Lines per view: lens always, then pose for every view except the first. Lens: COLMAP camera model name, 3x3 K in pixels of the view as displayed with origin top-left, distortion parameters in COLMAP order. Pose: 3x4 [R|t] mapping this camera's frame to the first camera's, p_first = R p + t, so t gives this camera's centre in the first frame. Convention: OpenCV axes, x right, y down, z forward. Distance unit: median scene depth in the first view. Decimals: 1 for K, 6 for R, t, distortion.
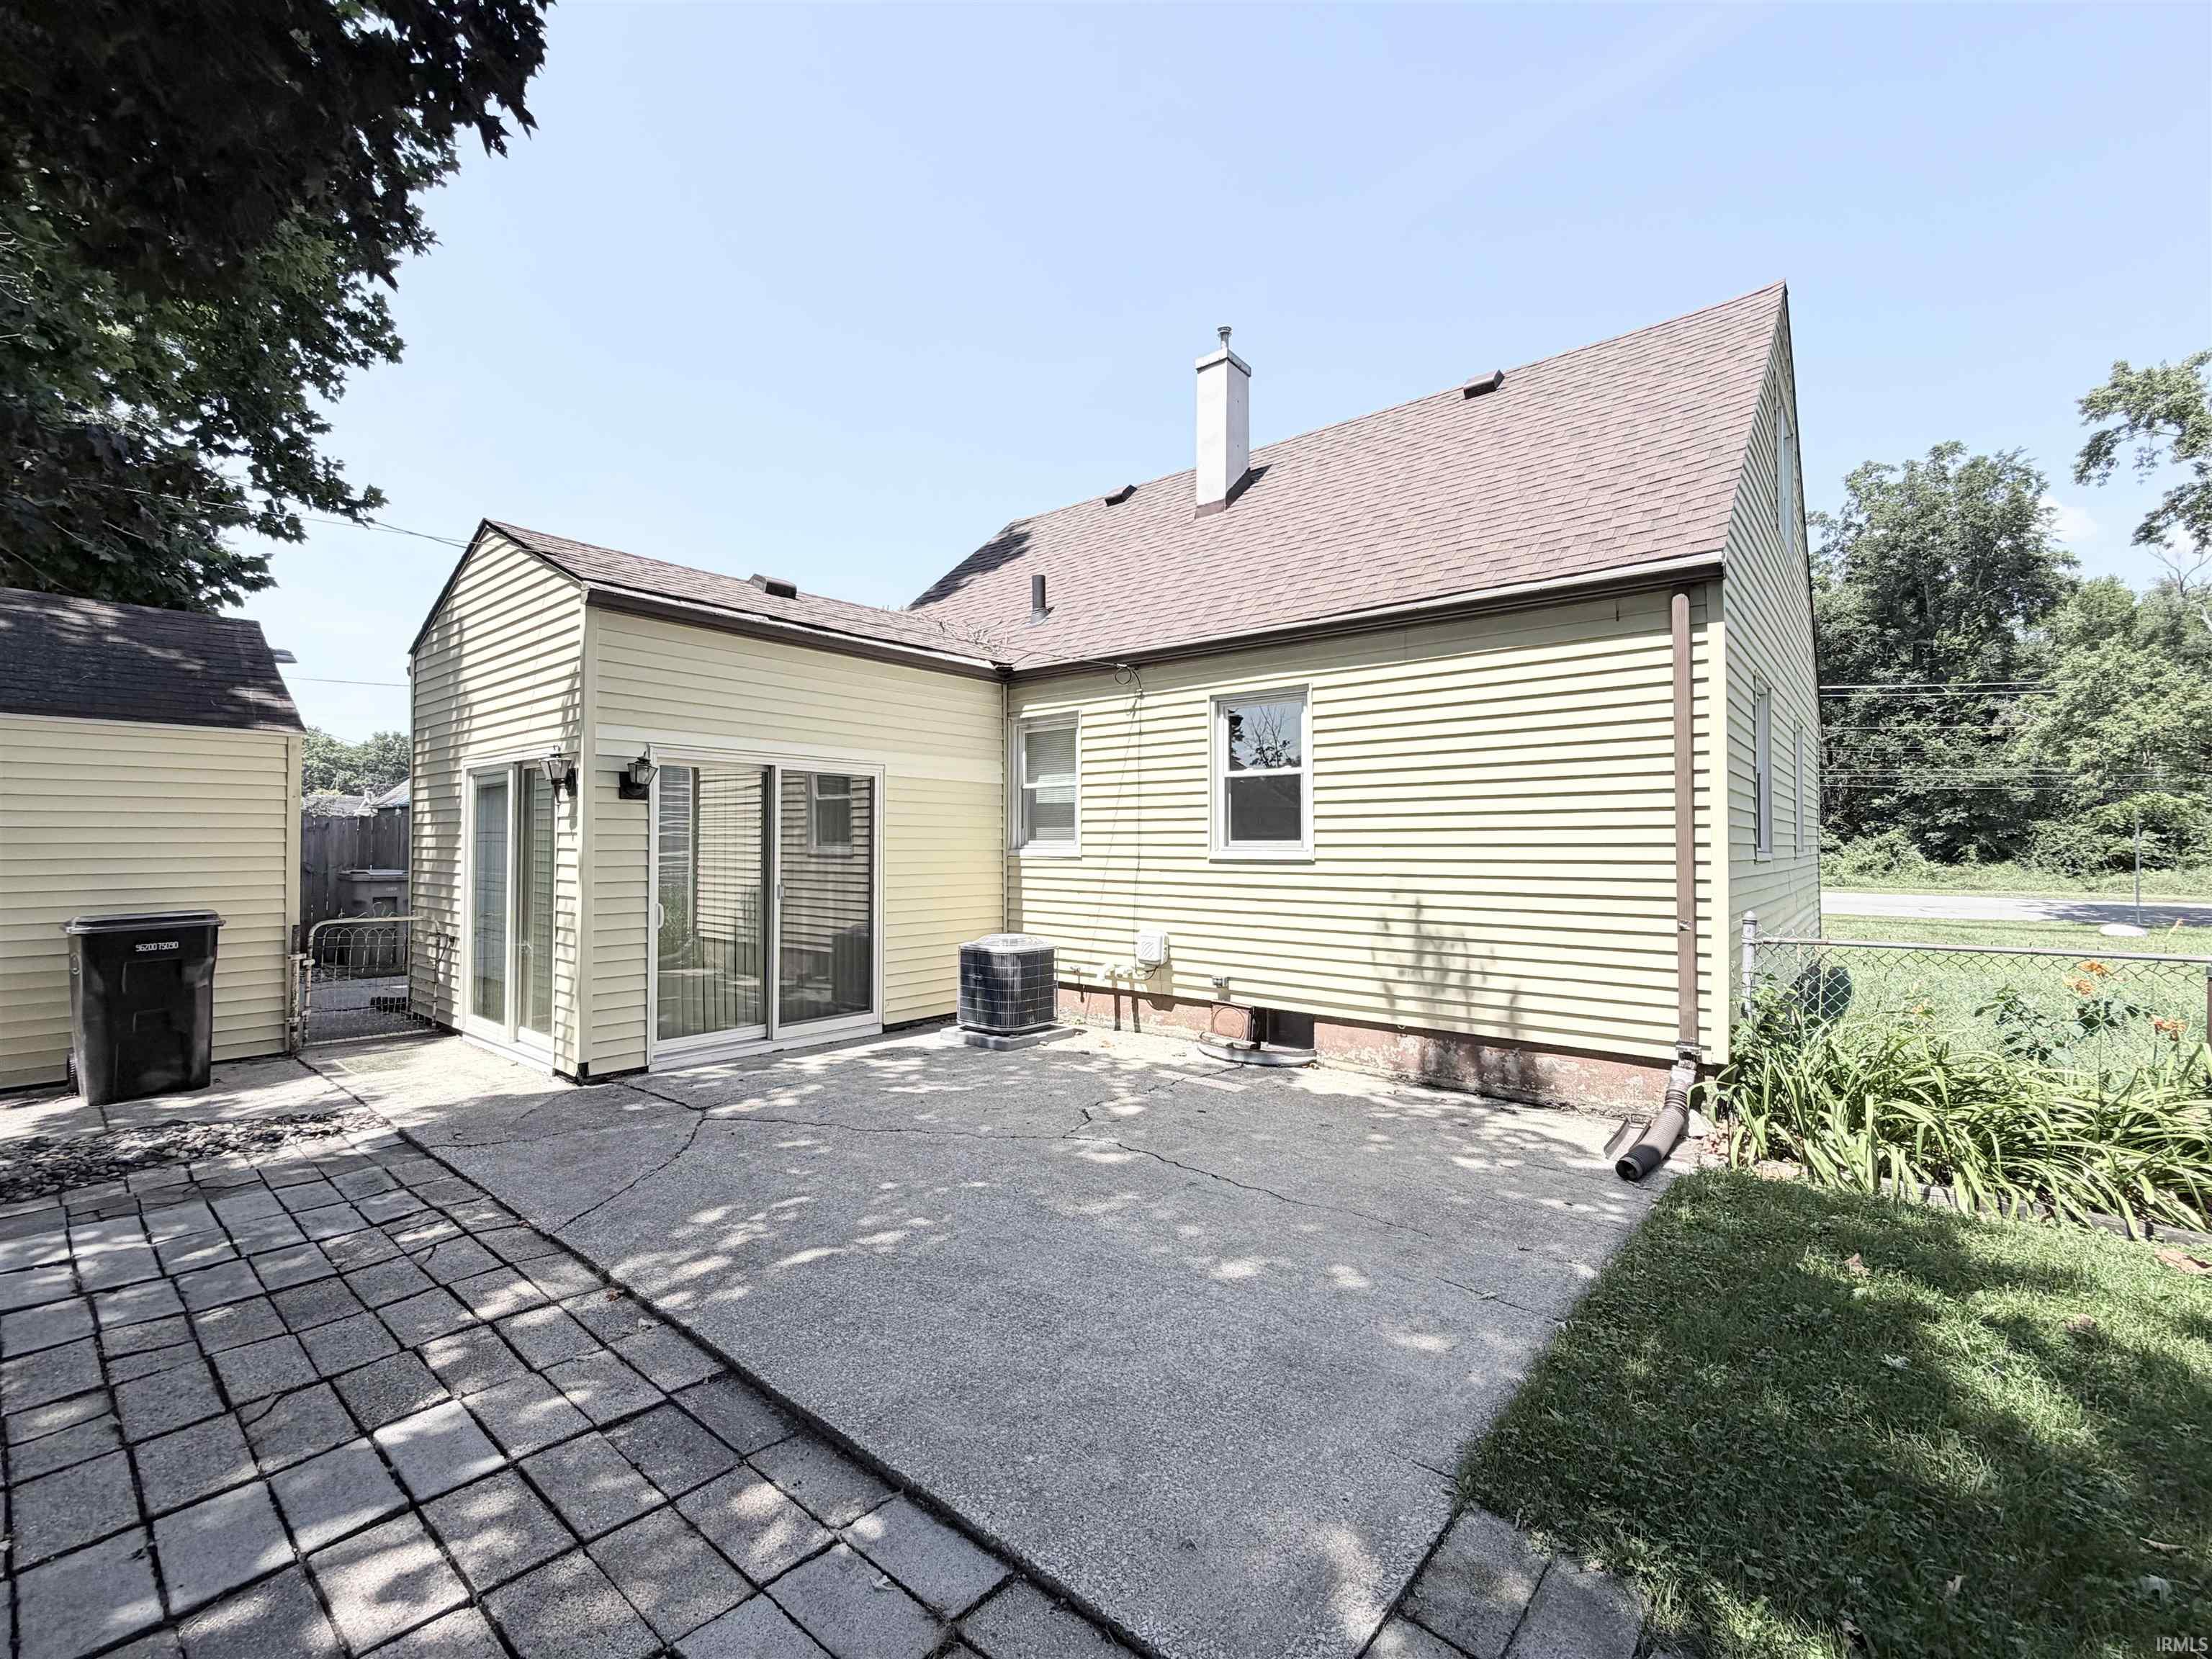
lens RADIAL K [[947.2, 0, 1100.5], [0, 947.2, 825.7], [0, 0, 1]] dist [-0.001871, 0.002127]
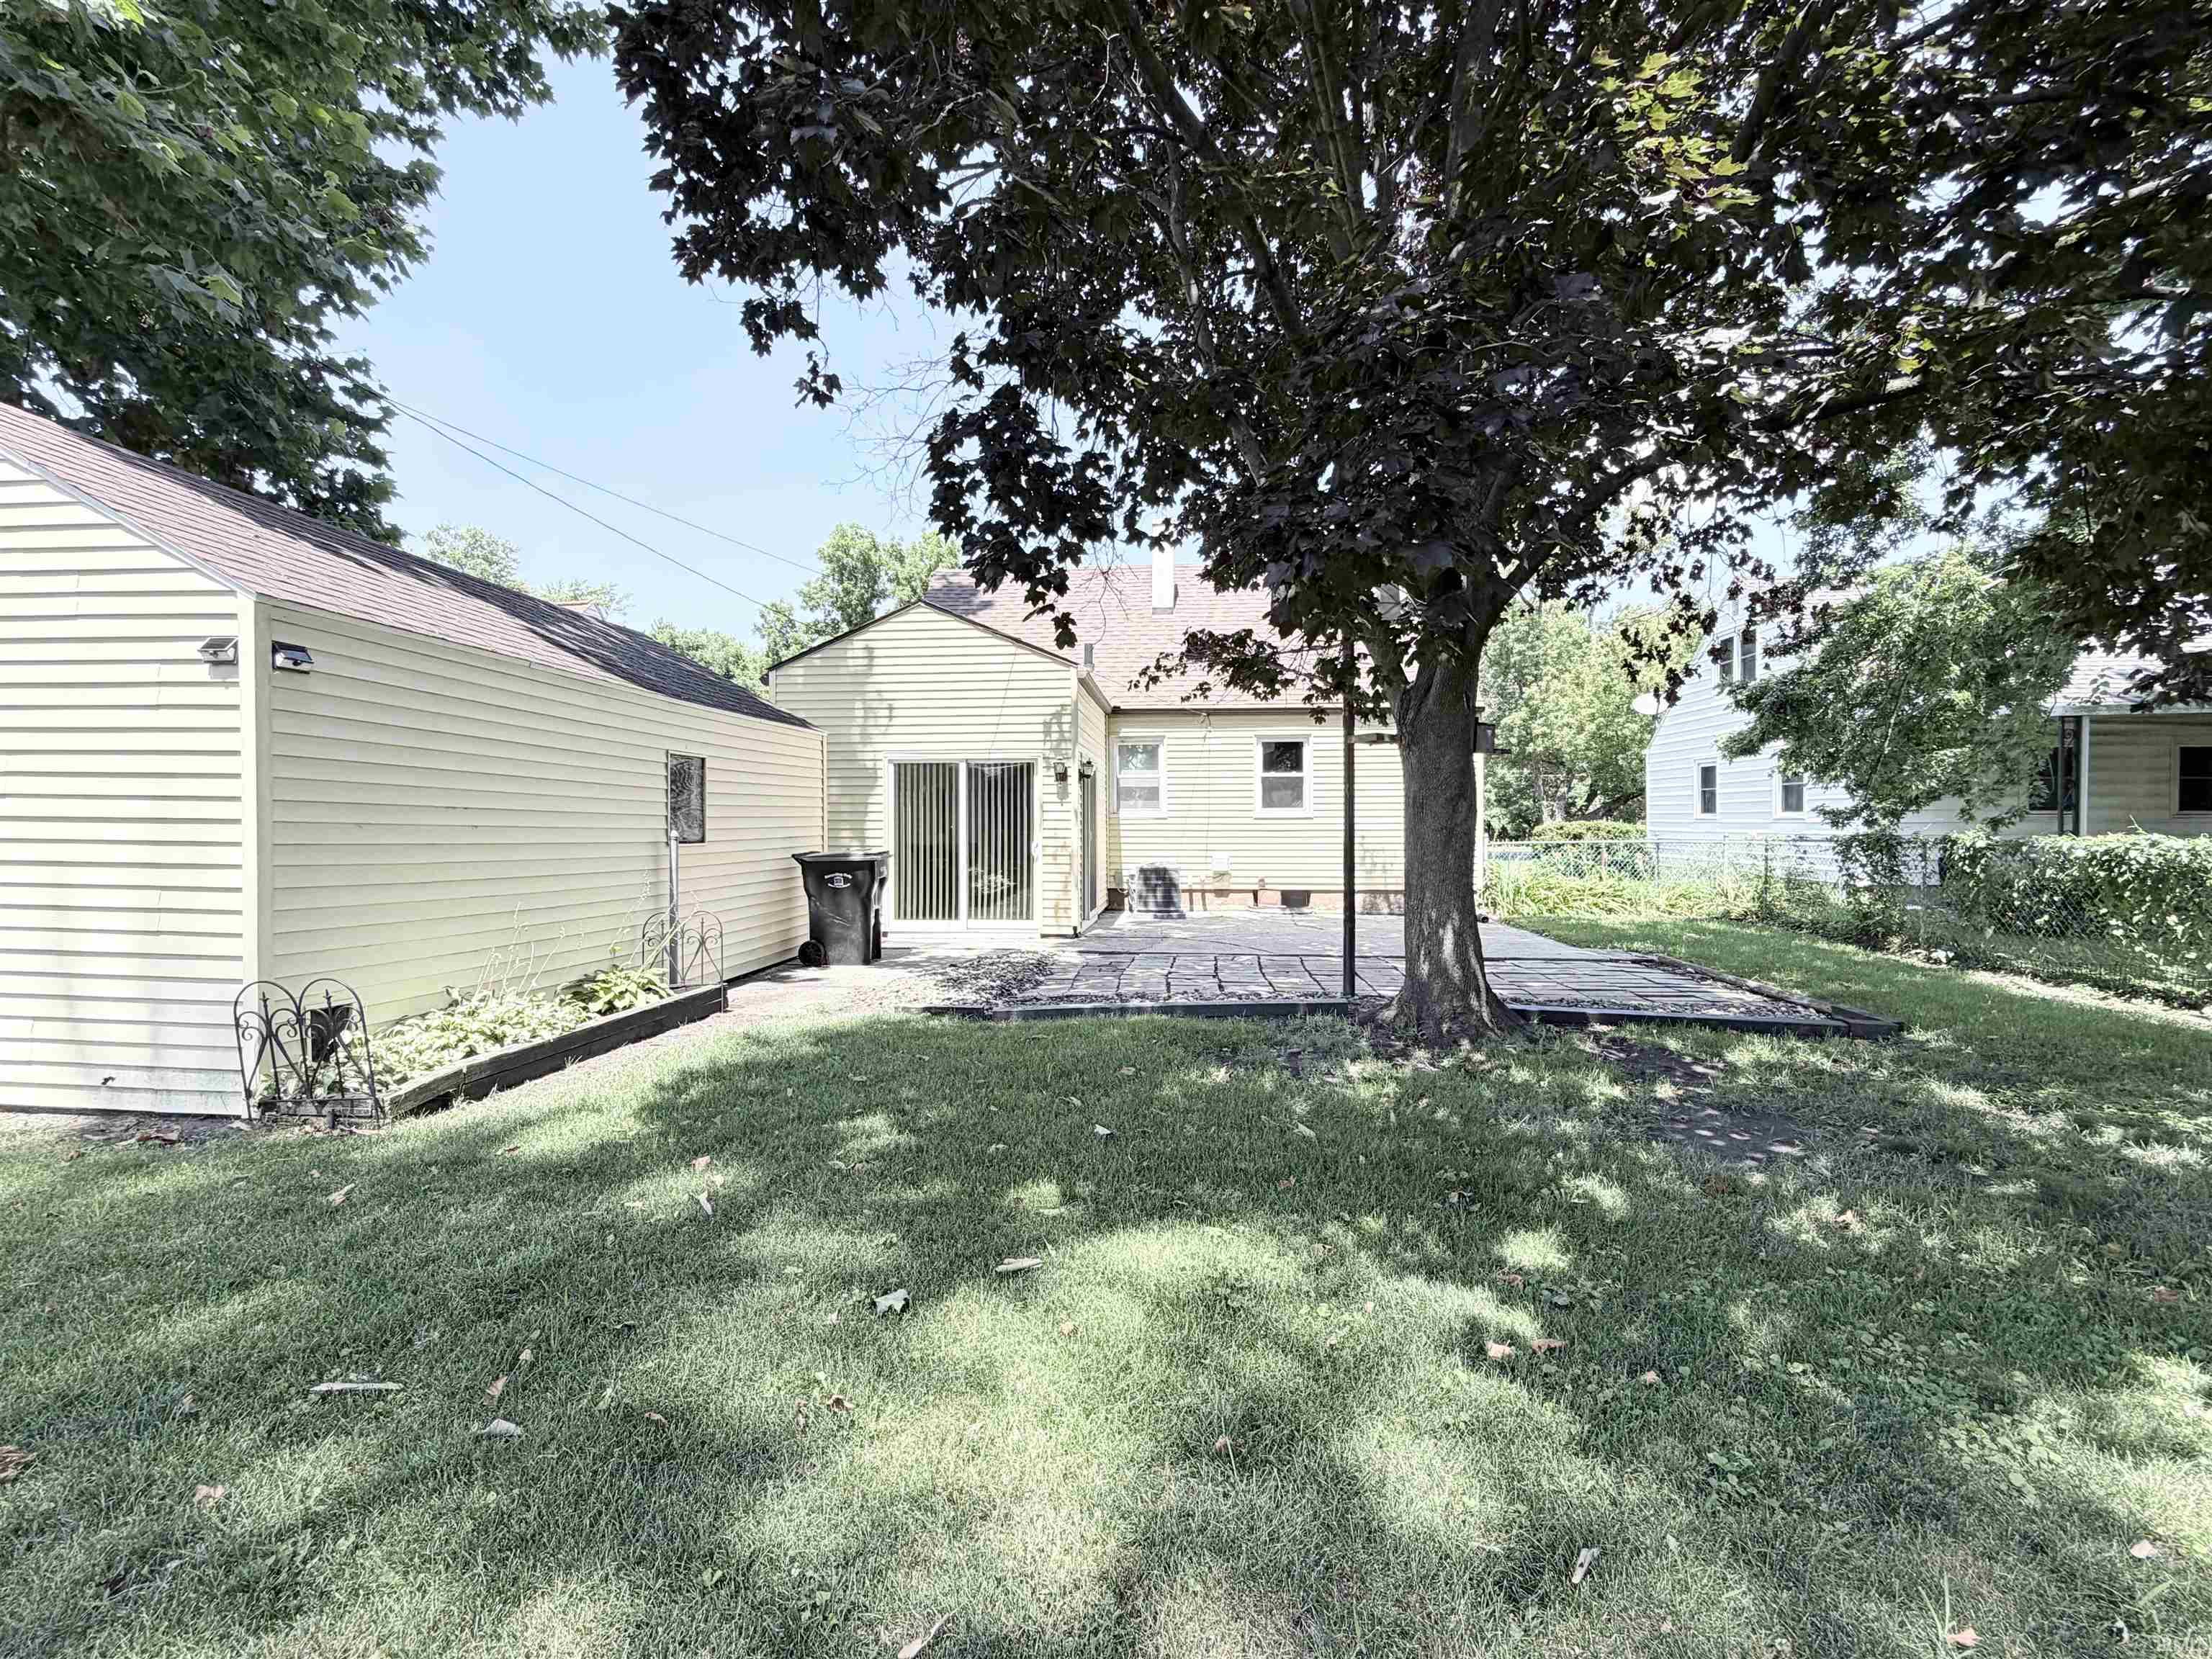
lens RADIAL K [[947.2, 0, 1103.4], [0, 947.2, 831.7], [0, 0, 1]] dist [-0.001871, 0.002127]
pose [[0.824152, -0.012408, 0.566233, -1.254232], [-0.003310, 0.999637, 0.026722, 0.013603], [-0.566360, -0.023897, 0.823812, -0.444198]]
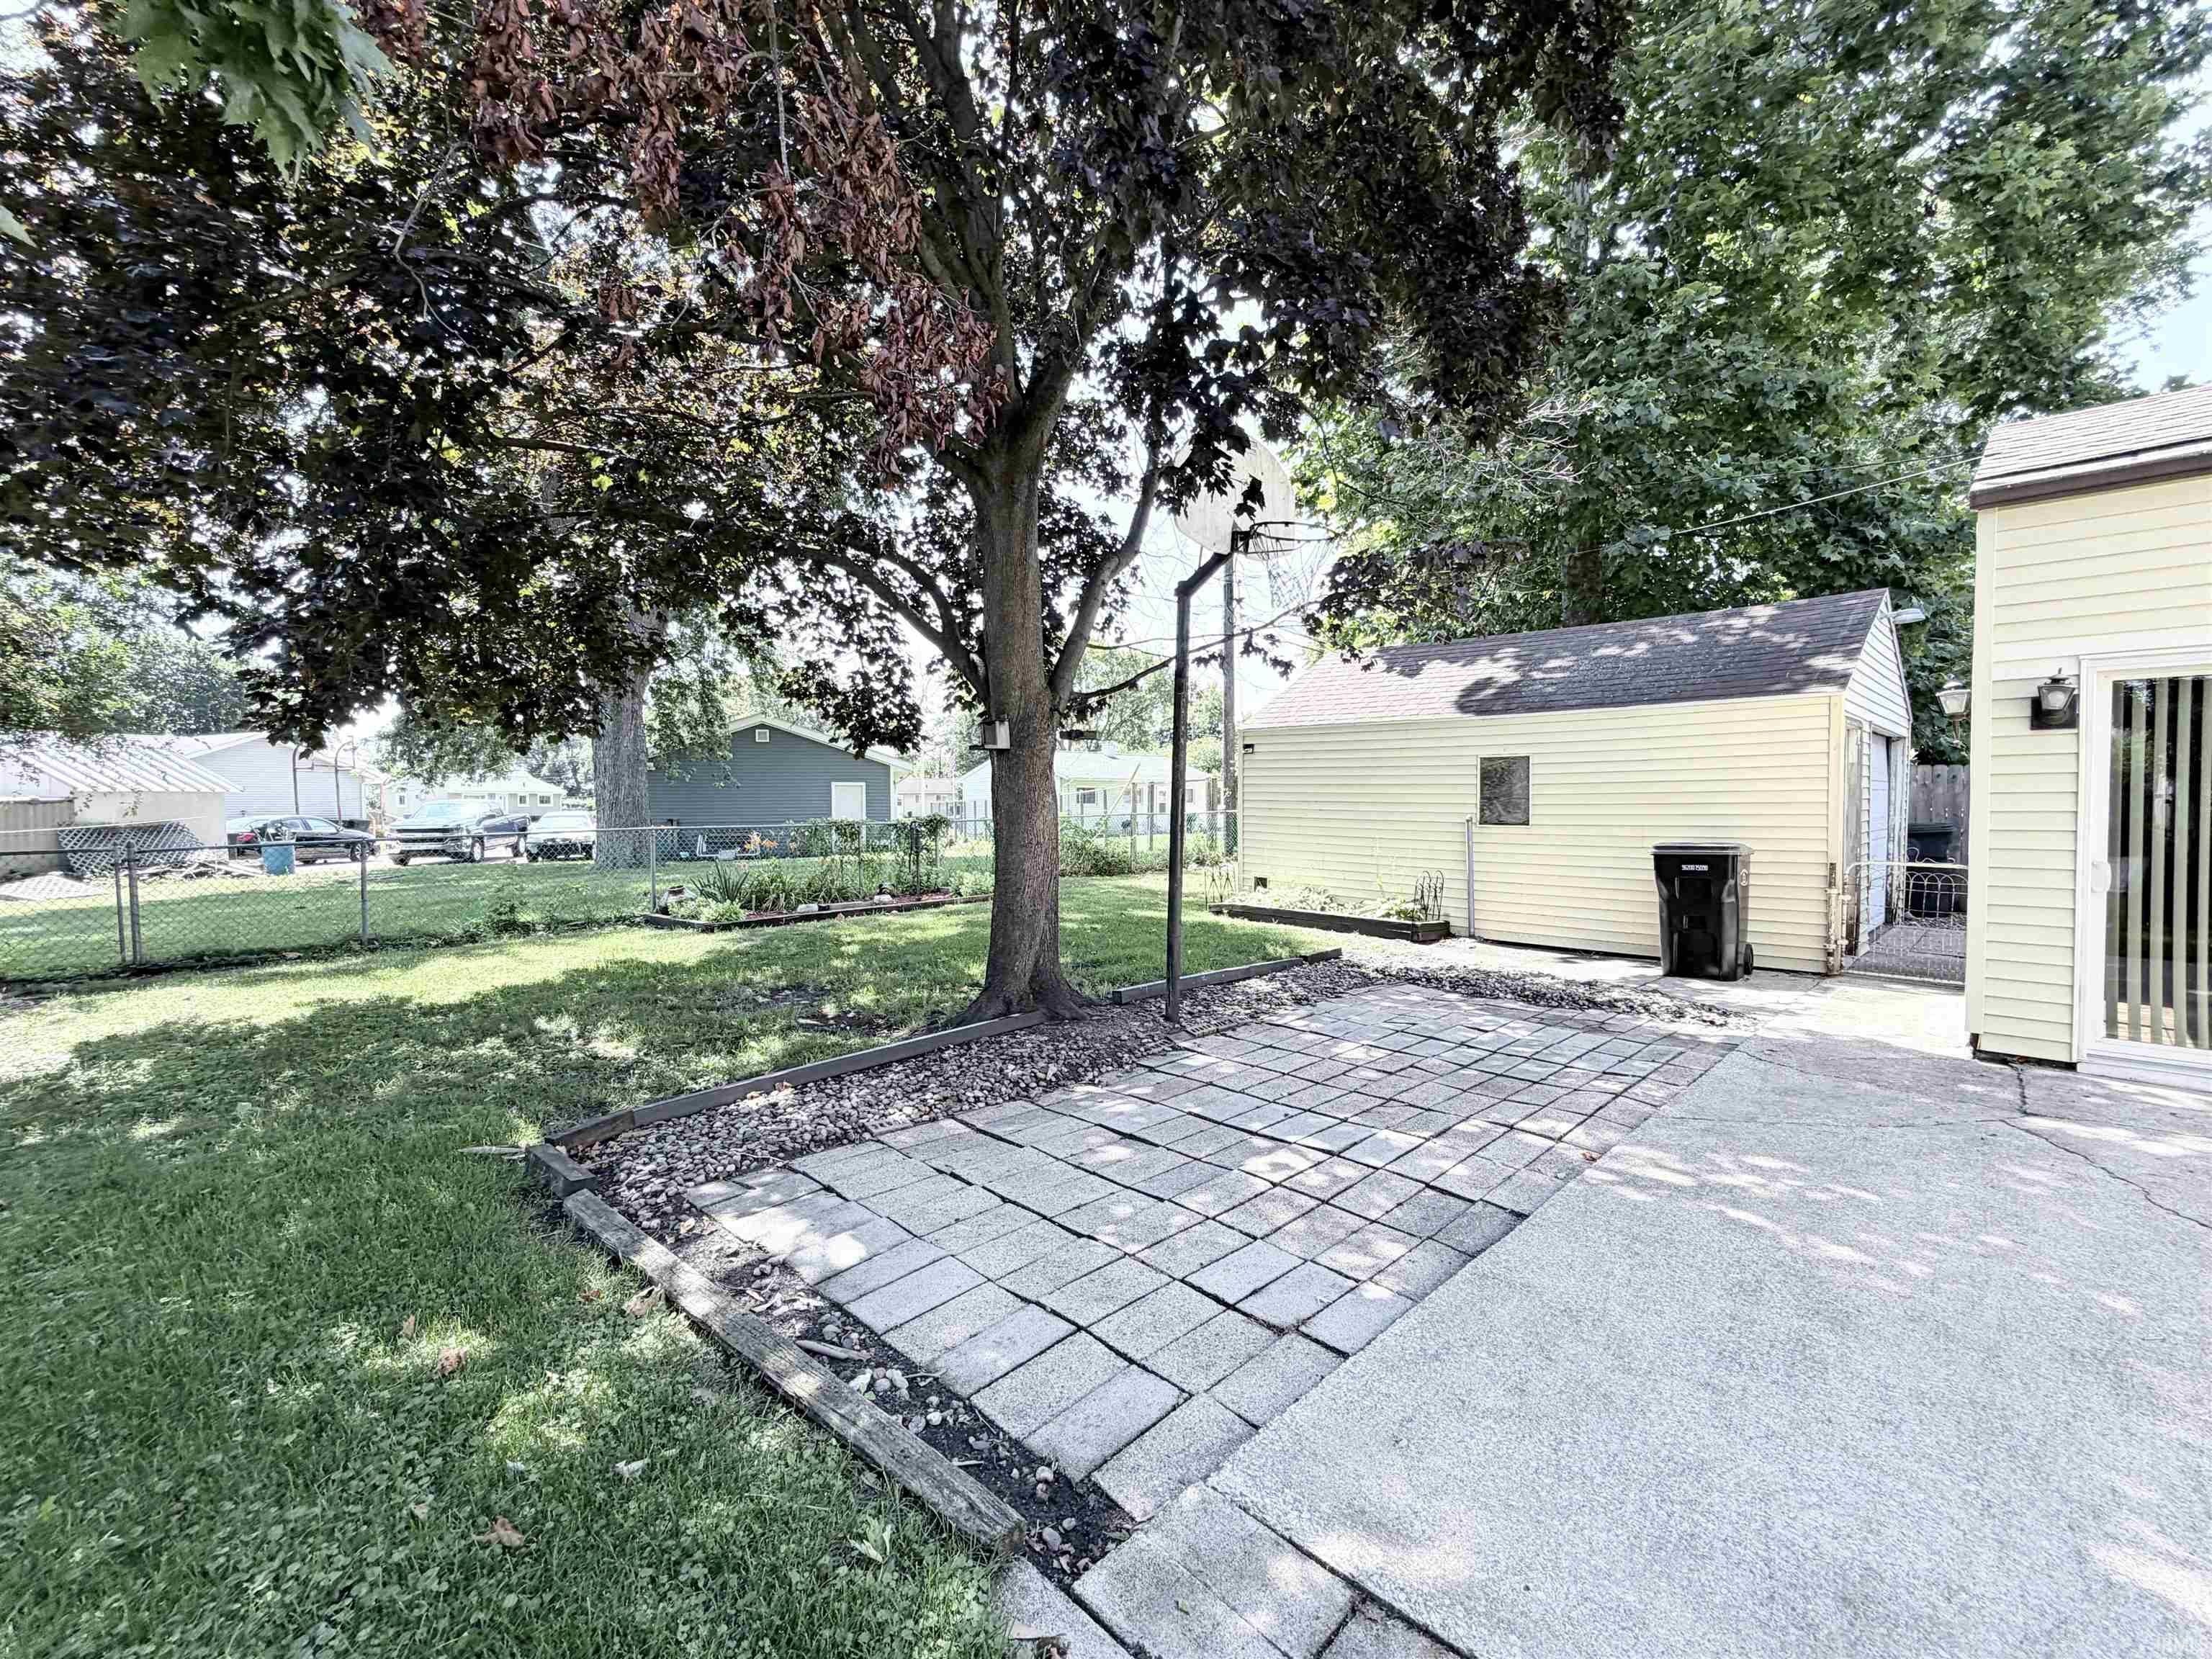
lens RADIAL K [[947.2, 0, 1114.6], [0, 947.2, 825.5], [0, 0, 1]] dist [-0.001871, 0.002127]
pose [[-0.075552, 0.023923, -0.996855, 0.317268], [0.023357, 0.999480, 0.022215, 0.014276], [0.996868, -0.021605, -0.076072, 0.217051]]
